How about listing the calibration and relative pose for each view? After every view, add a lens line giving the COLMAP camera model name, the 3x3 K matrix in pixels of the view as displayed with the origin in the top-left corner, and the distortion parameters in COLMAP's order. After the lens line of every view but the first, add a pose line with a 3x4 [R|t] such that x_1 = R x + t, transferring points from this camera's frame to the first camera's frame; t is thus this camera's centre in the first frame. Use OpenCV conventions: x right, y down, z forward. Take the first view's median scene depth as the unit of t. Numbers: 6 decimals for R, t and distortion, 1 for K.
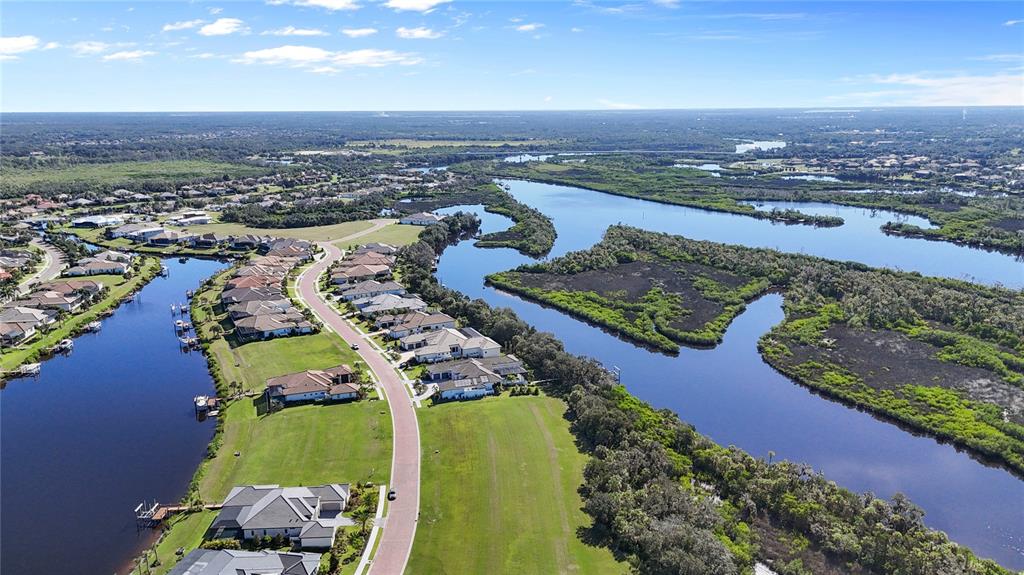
lens RADIAL K [[755.1, 0, 515.0], [0, 755.1, 275.0], [0, 0, 1]] dist [0.069874, -0.050207]
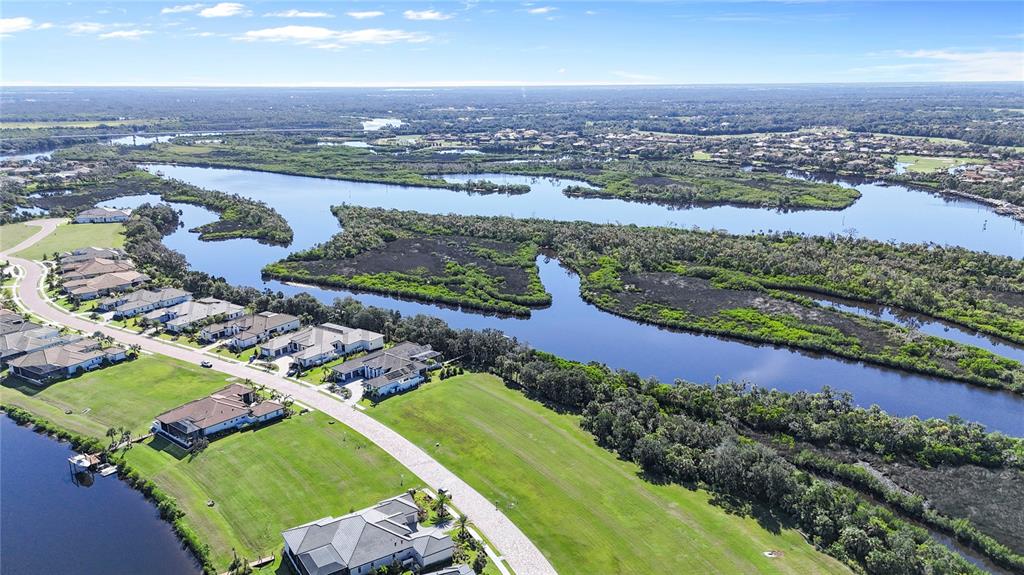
lens RADIAL K [[755.1, 0, 510.9], [0, 755.1, 291.4], [0, 0, 1]] dist [0.069874, -0.050207]
pose [[0.862369, -0.131106, 0.489010, -0.292410], [0.107592, 0.991284, 0.076030, -0.012849], [-0.494715, -0.012953, 0.868959, 0.081925]]
